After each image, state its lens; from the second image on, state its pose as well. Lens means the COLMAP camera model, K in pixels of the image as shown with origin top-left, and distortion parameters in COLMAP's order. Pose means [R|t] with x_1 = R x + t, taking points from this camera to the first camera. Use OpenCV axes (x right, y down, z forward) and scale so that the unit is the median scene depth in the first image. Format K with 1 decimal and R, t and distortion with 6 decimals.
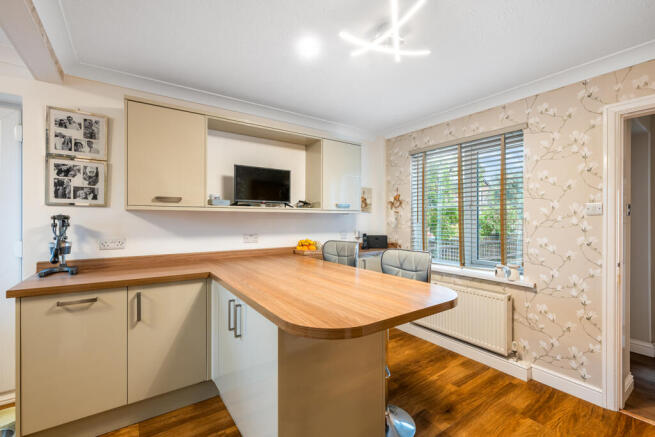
lens RADIAL K [[289.5, 0, 329.6], [0, 289.5, 216.0], [0, 0, 1]] dist [-0.001826, 0.001040]
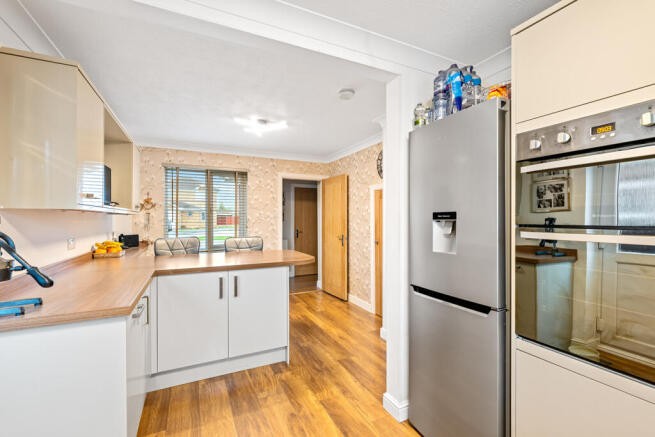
lens RADIAL K [[289.5, 0, 328.5], [0, 289.5, 220.3], [0, 0, 1]] dist [-0.001826, 0.001040]
pose [[0.140497, -0.004361, 0.990072, -0.810845], [-0.005467, 0.999972, 0.005181, 0.004122], [-0.990066, -0.006141, 0.140469, 0.142099]]
